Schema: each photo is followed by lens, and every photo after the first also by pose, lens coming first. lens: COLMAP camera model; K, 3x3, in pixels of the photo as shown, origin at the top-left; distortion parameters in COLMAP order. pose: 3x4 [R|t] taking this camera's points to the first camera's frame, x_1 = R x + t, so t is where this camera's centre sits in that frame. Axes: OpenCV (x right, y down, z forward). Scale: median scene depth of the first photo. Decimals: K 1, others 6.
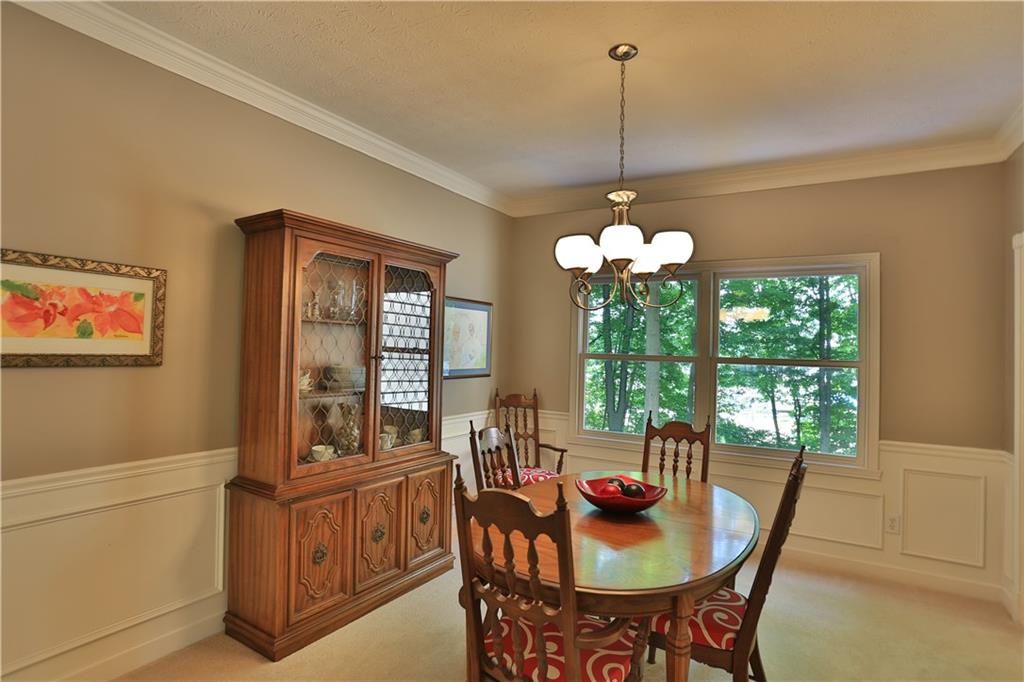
lens RADIAL K [[519.3, 0, 512.0], [0, 519.3, 341.0], [0, 0, 1]] dist [-0.046756, 0.000607]
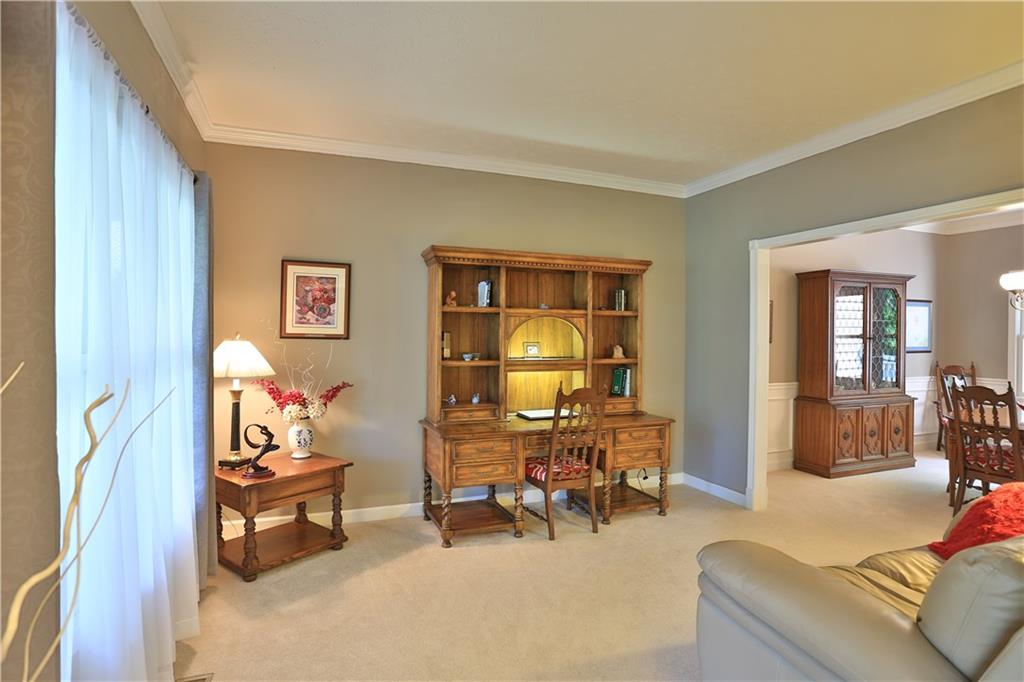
lens RADIAL K [[535.9, 0, 512.0], [0, 535.9, 341.0], [0, 0, 1]] dist [-0.004291, 0.000119]
pose [[0.812195, -0.013592, -0.583228, -0.184205], [0.025372, 0.999606, 0.012037, -0.015701], [0.582834, -0.024574, 0.812219, -1.317153]]
